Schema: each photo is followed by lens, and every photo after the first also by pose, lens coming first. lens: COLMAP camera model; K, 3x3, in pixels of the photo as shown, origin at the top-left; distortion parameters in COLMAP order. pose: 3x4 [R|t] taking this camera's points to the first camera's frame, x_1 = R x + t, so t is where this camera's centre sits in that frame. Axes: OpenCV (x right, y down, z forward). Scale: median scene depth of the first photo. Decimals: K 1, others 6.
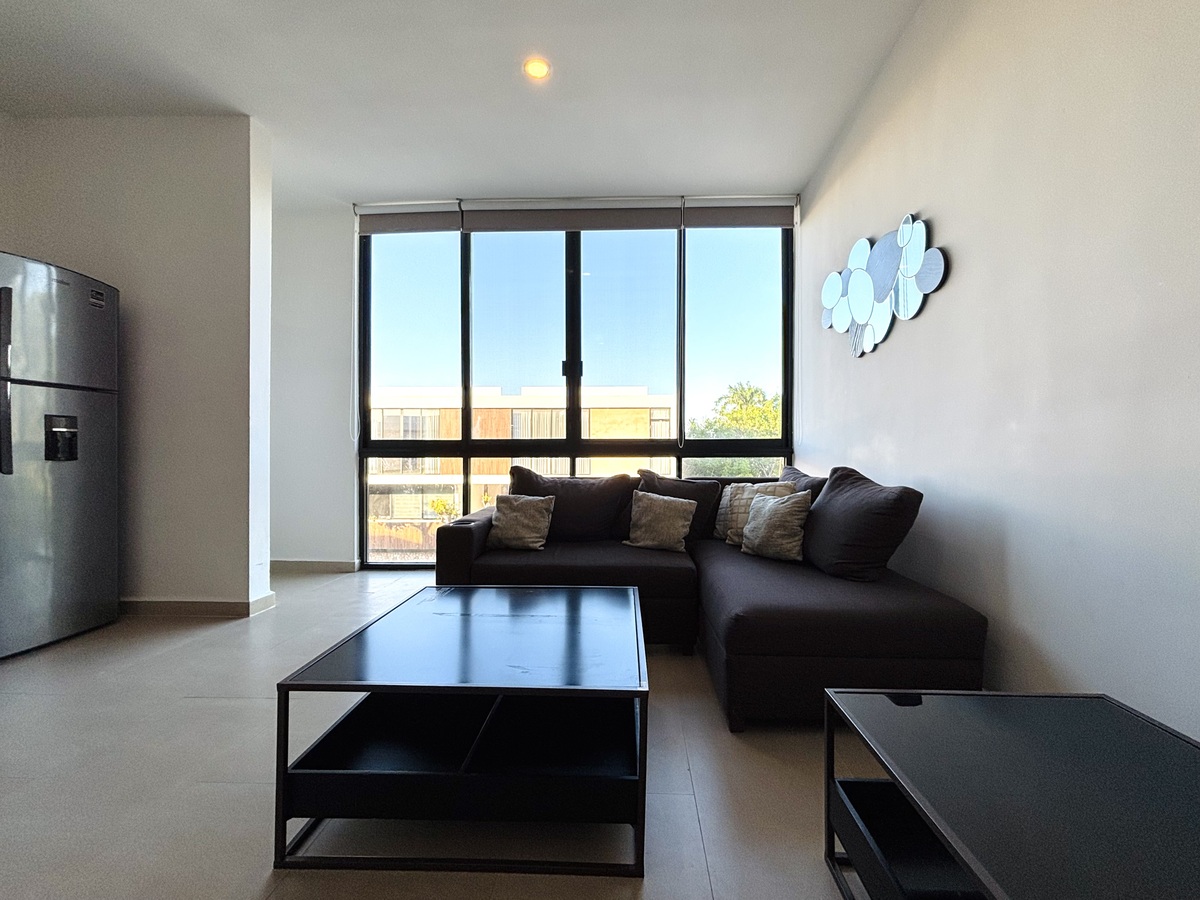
lens RADIAL K [[502.6, 0, 614.3], [0, 502.6, 451.1], [0, 0, 1]] dist [0.001619, -0.000980]
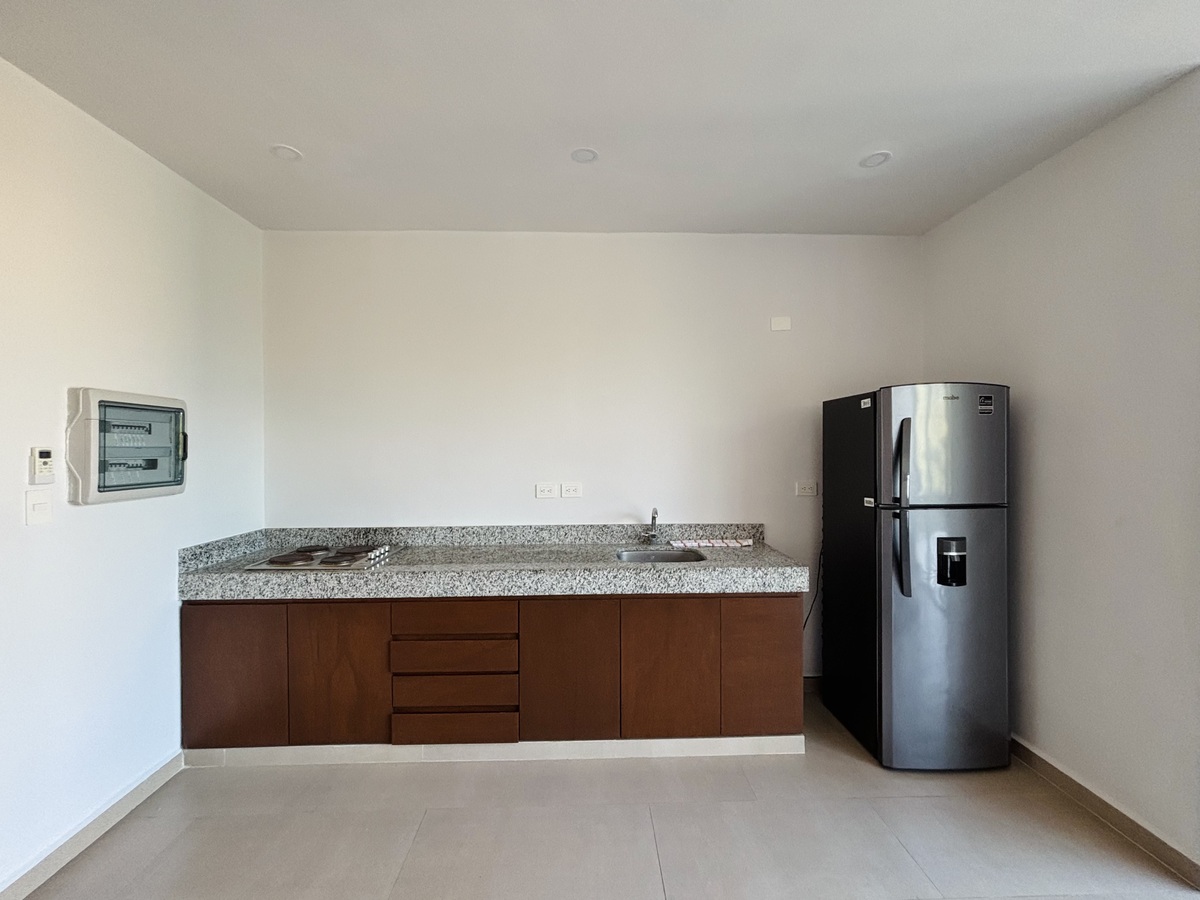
lens RADIAL K [[481.5, 0, 601.1], [0, 481.5, 446.7], [0, 0, 1]] dist [-0.002498, -0.000820]
pose [[0.068193, 0.002756, -0.997668, -0.150755], [0.003052, 0.999991, 0.002971, -0.168850], [0.997667, -0.003247, 0.068184, 0.178139]]
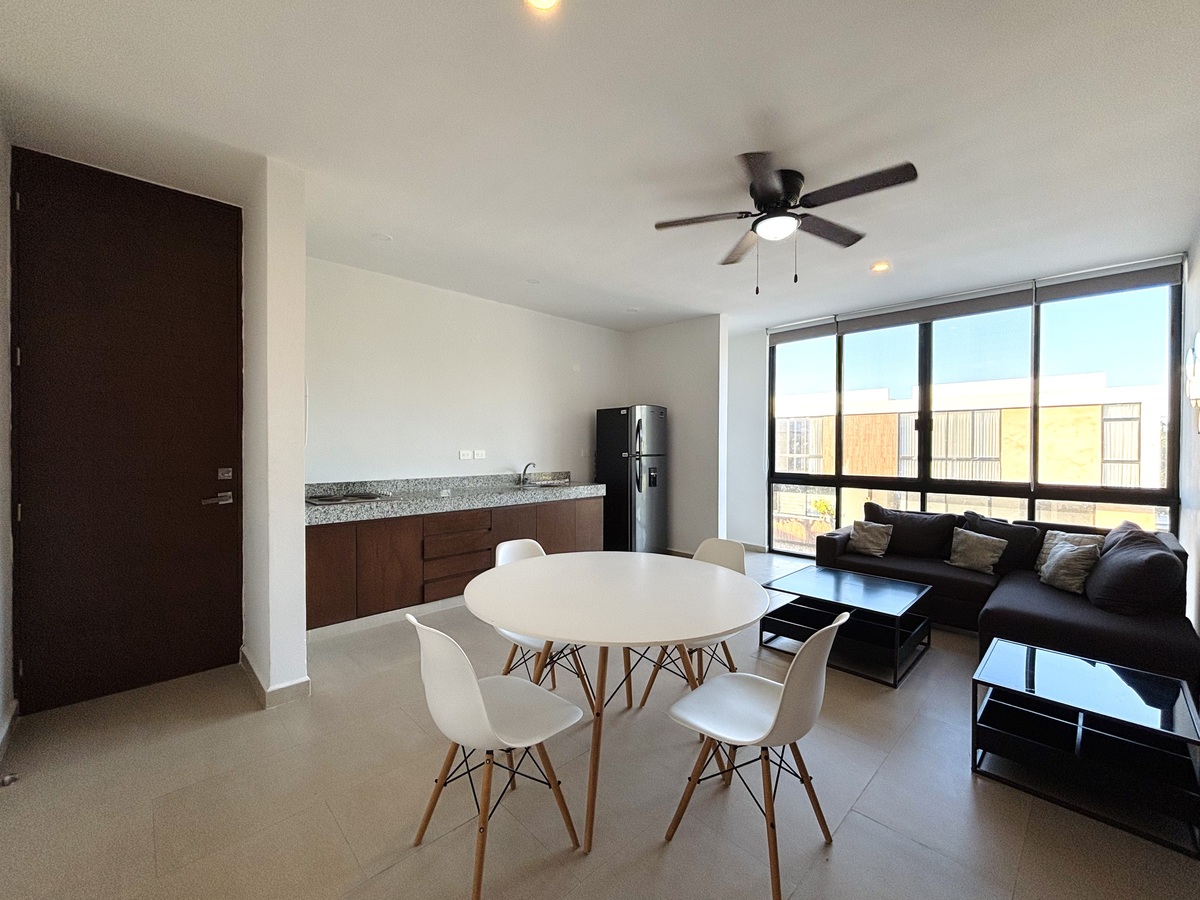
lens RADIAL K [[481.5, 0, 597.4], [0, 481.5, 451.8], [0, 0, 1]] dist [-0.002498, -0.000820]
pose [[0.716309, 0.010720, -0.697701, 0.199709], [-0.003392, 0.999924, 0.011881, -0.116534], [0.697775, -0.006143, 0.716291, -0.551369]]
